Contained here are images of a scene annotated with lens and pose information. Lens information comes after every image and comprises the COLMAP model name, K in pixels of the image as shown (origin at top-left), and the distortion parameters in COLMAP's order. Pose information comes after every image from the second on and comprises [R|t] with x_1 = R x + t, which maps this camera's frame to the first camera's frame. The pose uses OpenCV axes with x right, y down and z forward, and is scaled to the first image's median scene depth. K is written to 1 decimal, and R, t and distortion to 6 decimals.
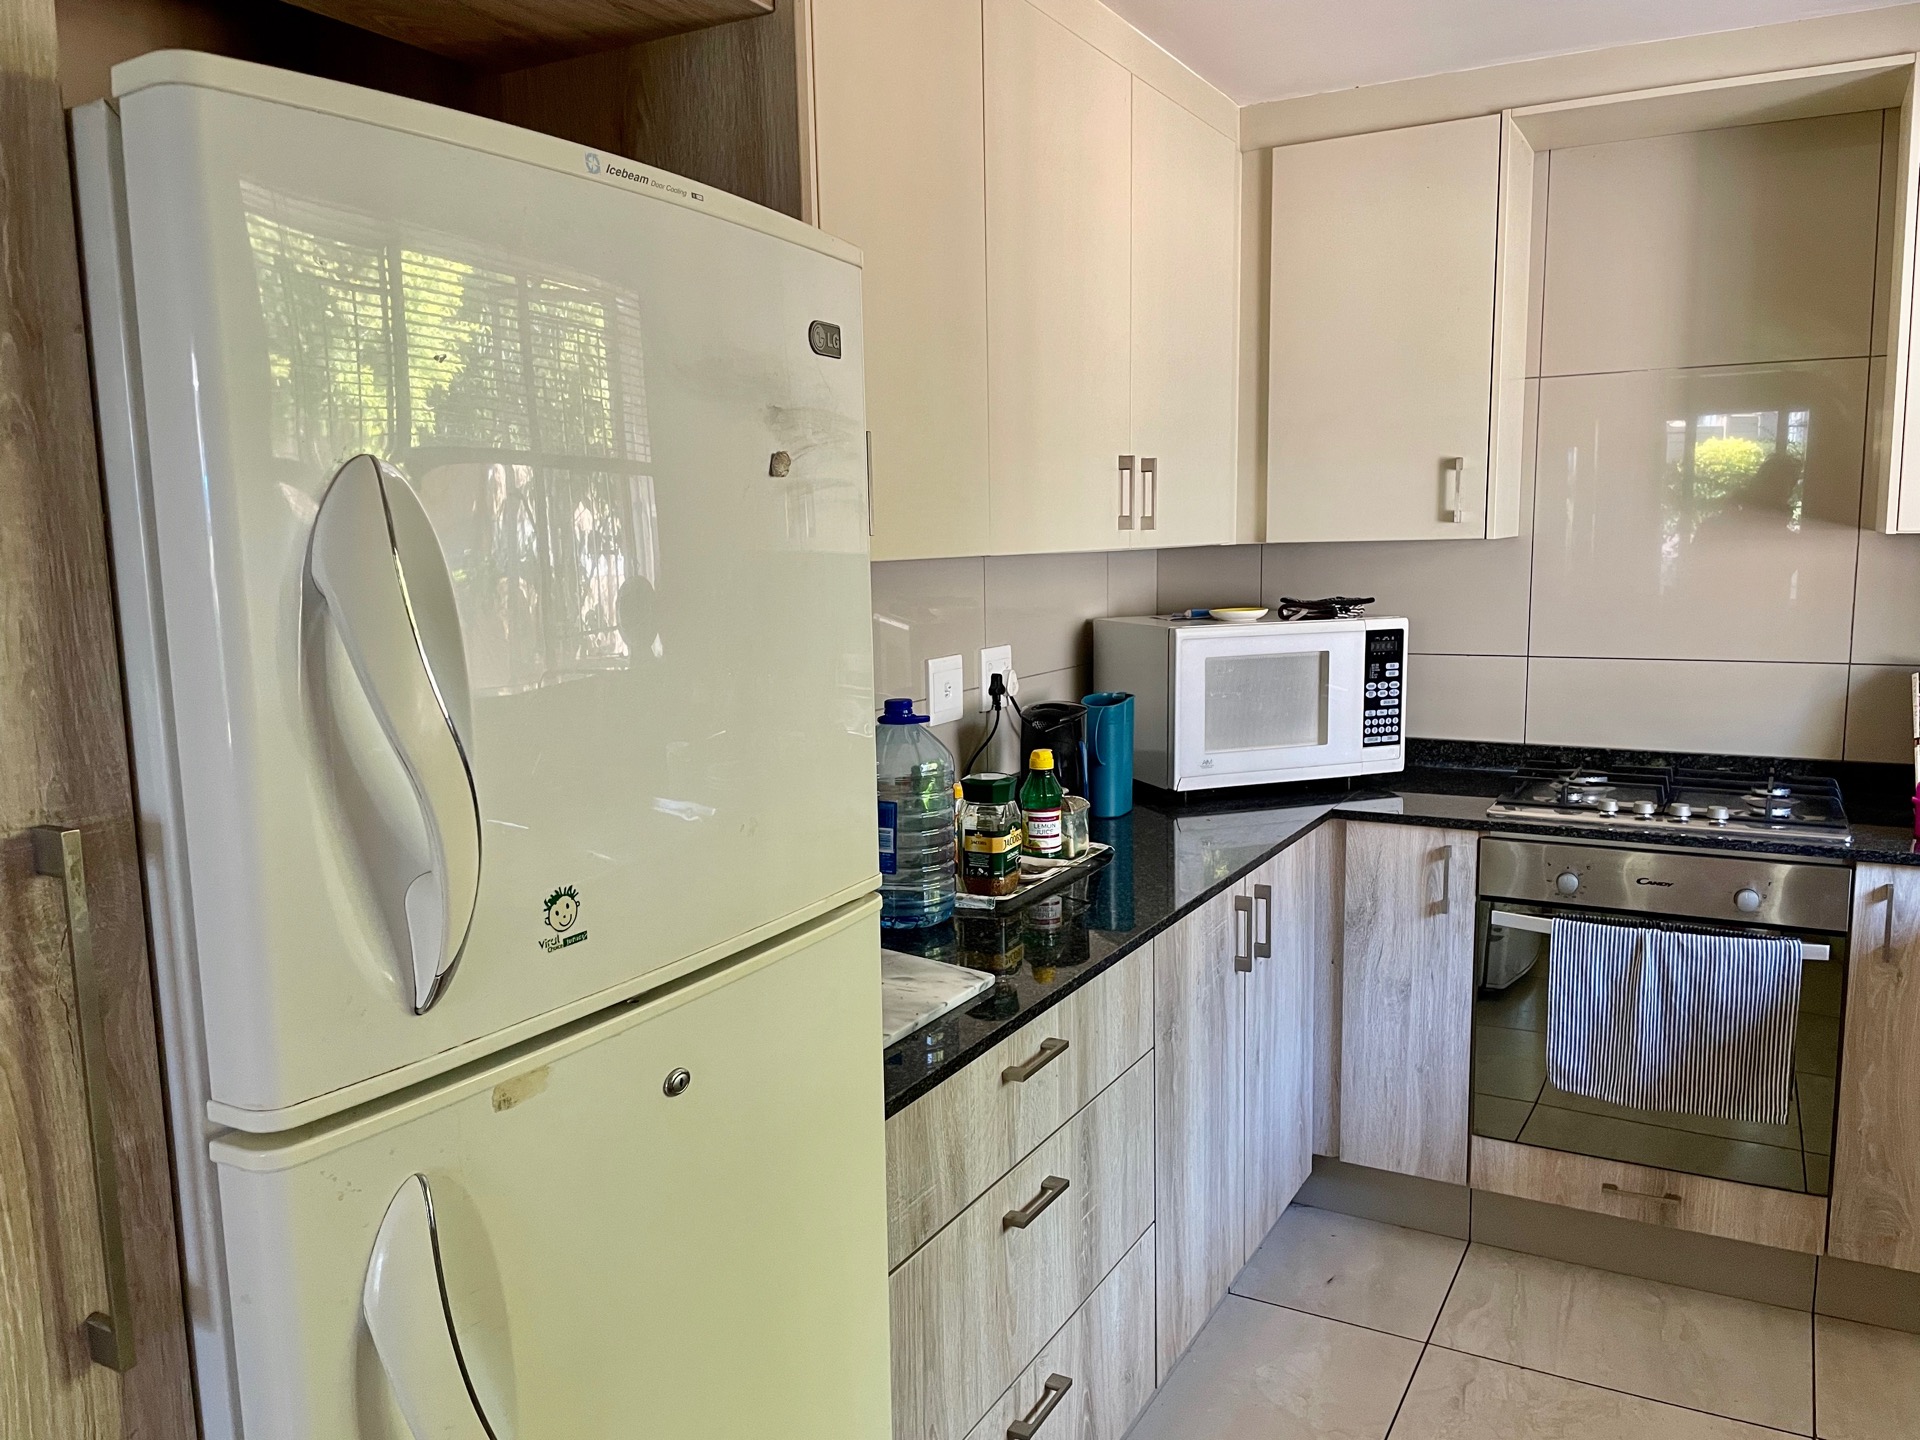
lens RADIAL K [[1436.9, 0, 958.0], [0, 1436.9, 728.6], [0, 0, 1]] dist [0.102927, -0.139808]
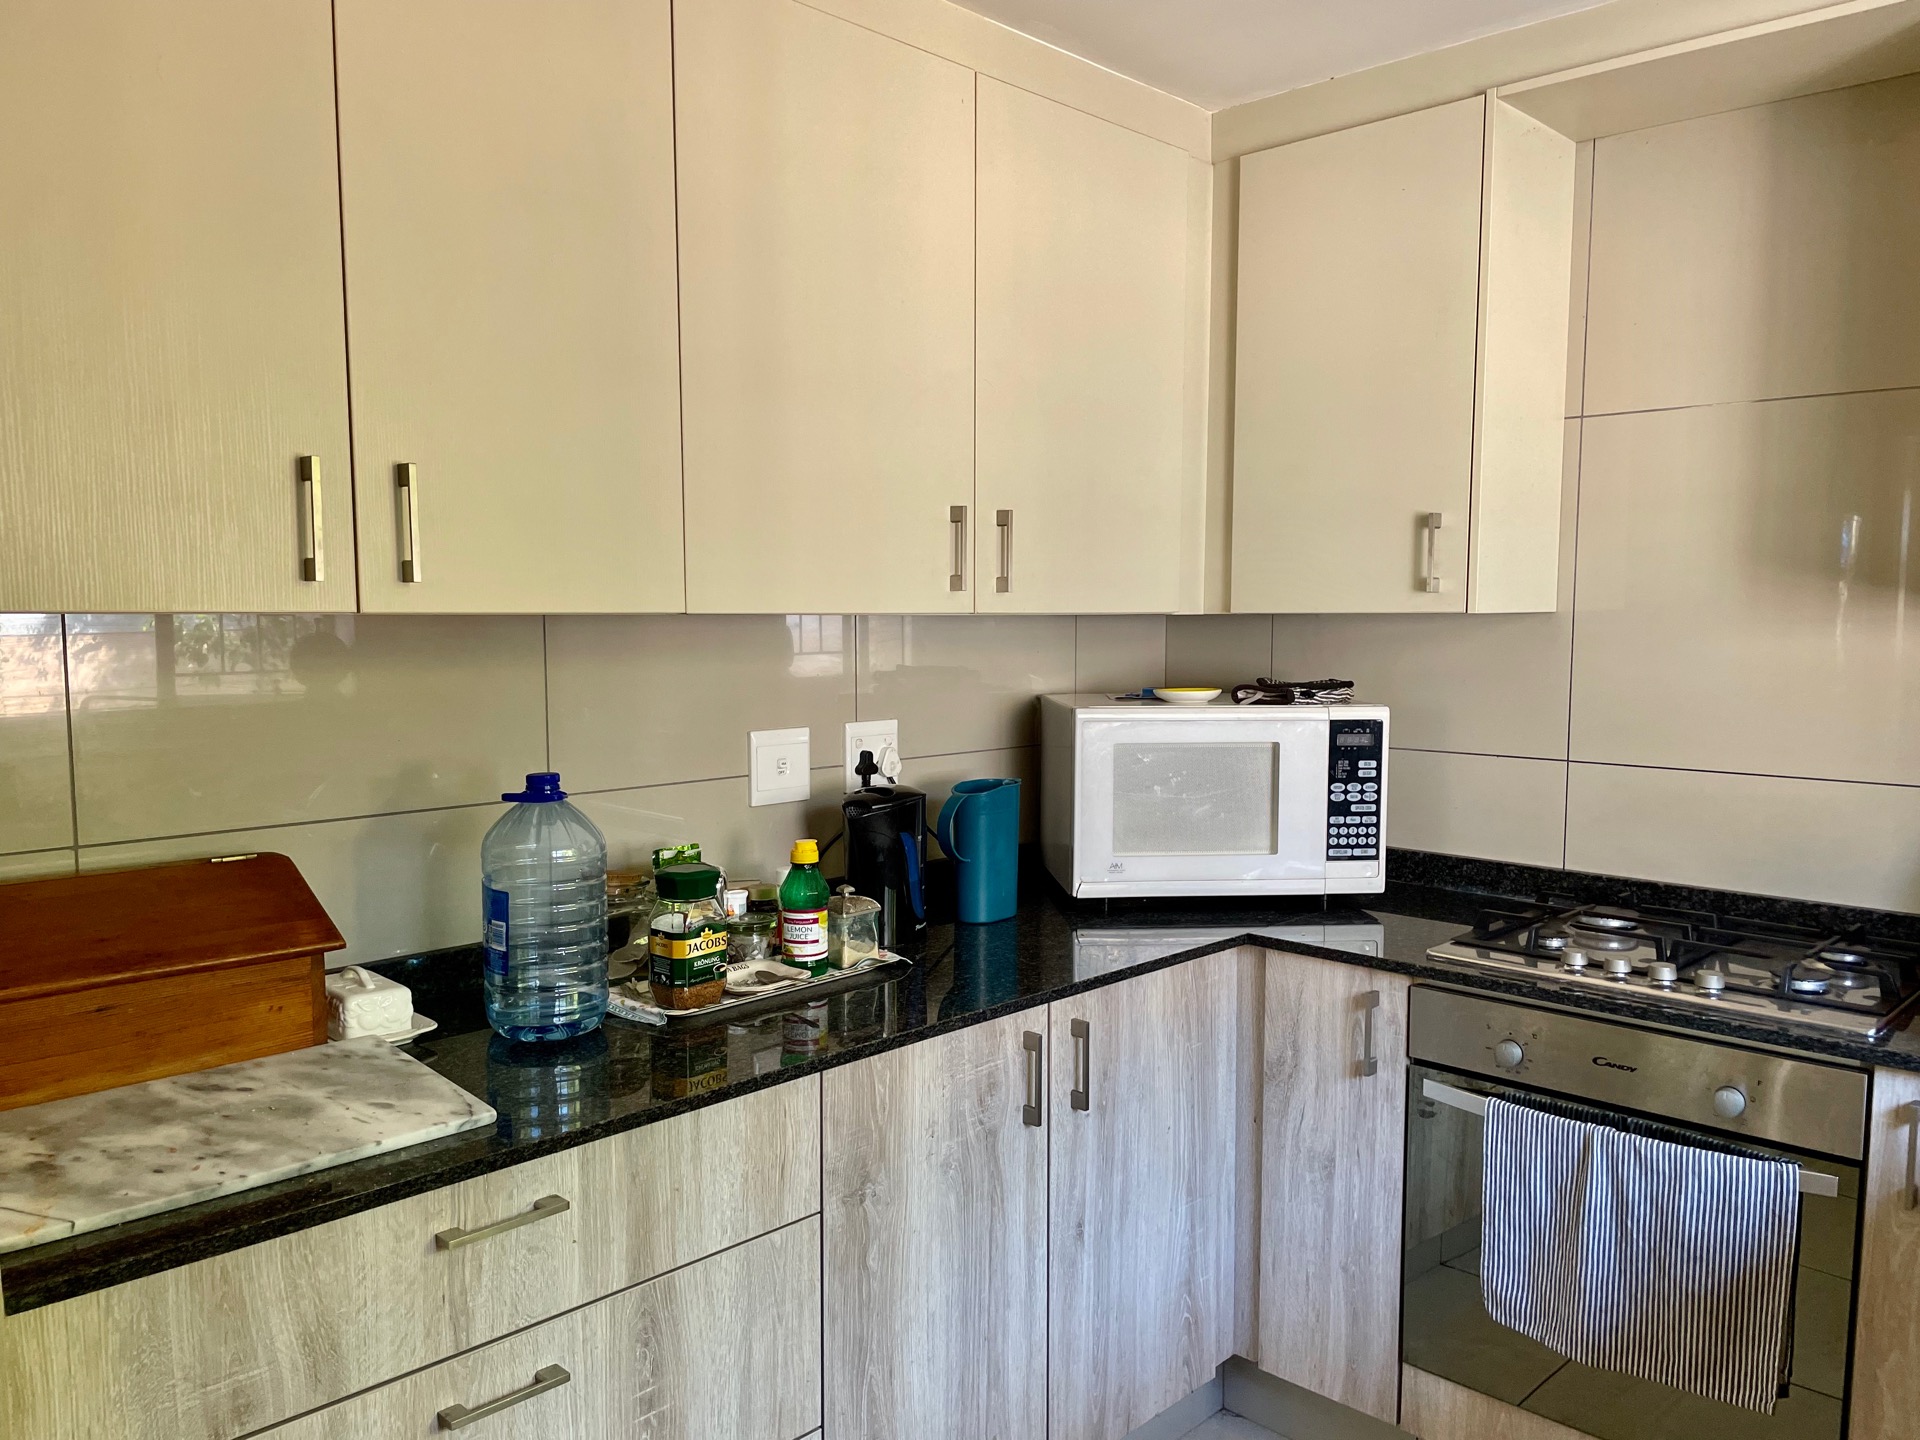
lens RADIAL K [[1436.9, 0, 958.0], [0, 1436.9, 728.6], [0, 0, 1]] dist [0.102927, -0.139808]
pose [[0.965613, 0.041308, -0.256680, 0.305373], [-0.053774, 0.997681, -0.041736, -0.017663], [0.254361, 0.054104, 0.965595, 0.153319]]
